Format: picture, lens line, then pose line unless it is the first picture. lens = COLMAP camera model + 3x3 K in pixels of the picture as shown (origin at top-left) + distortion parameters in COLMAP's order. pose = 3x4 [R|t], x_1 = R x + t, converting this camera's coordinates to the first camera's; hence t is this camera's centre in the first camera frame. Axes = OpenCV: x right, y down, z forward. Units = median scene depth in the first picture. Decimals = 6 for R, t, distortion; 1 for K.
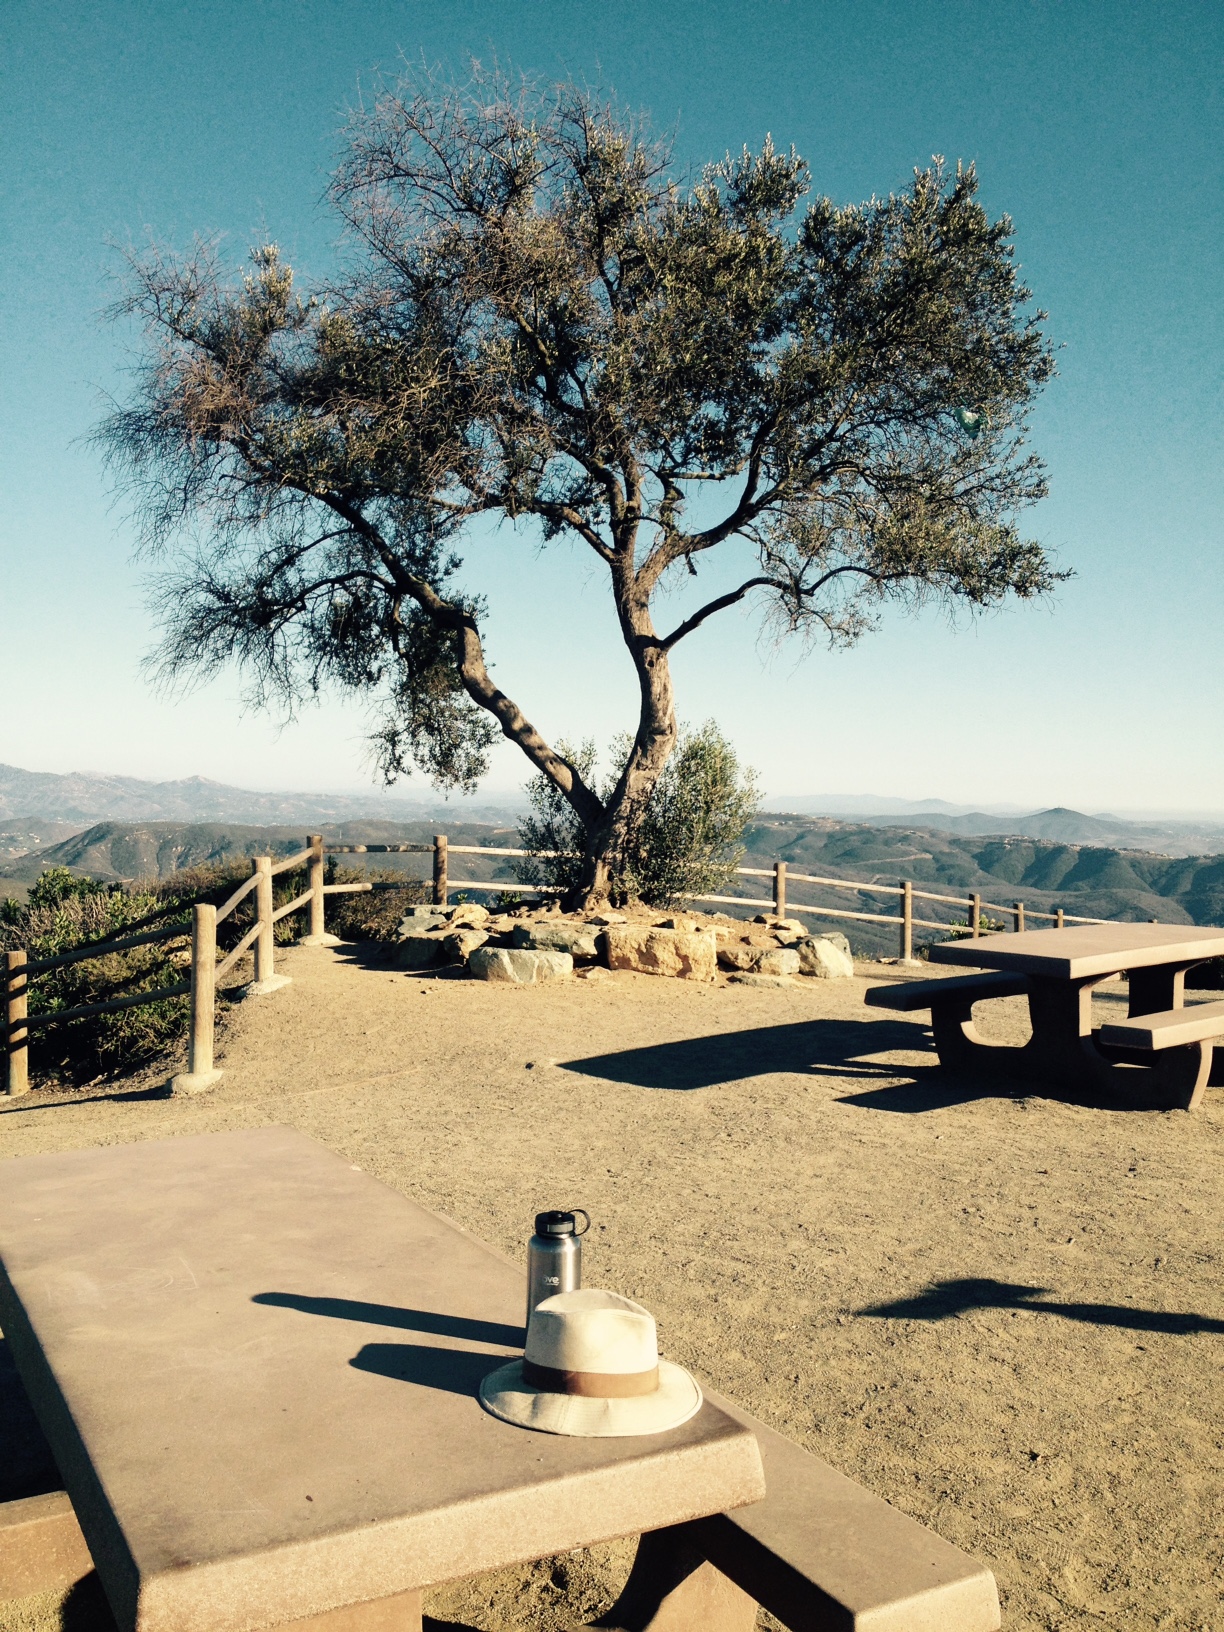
lens RADIAL K [[1662.7, 0, 612.0], [0, 1662.7, 816.0], [0, 0, 1]] dist [-0.067748, 0.007274]
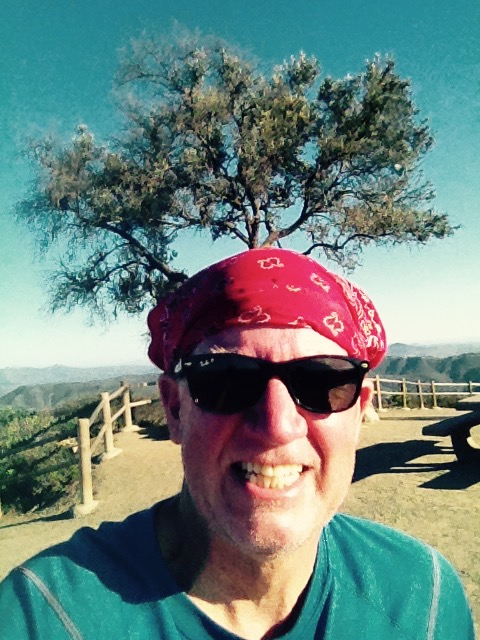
lens RADIAL K [[642.9, 0, 240.4], [0, 642.9, 288.6], [0, 0, 1]] dist [0.002024, -0.314141]
pose [[0.994558, -0.095025, 0.042723, -0.053061], [0.099314, 0.988610, -0.113075, 0.003012], [-0.031491, 0.116703, 0.992667, 0.145676]]
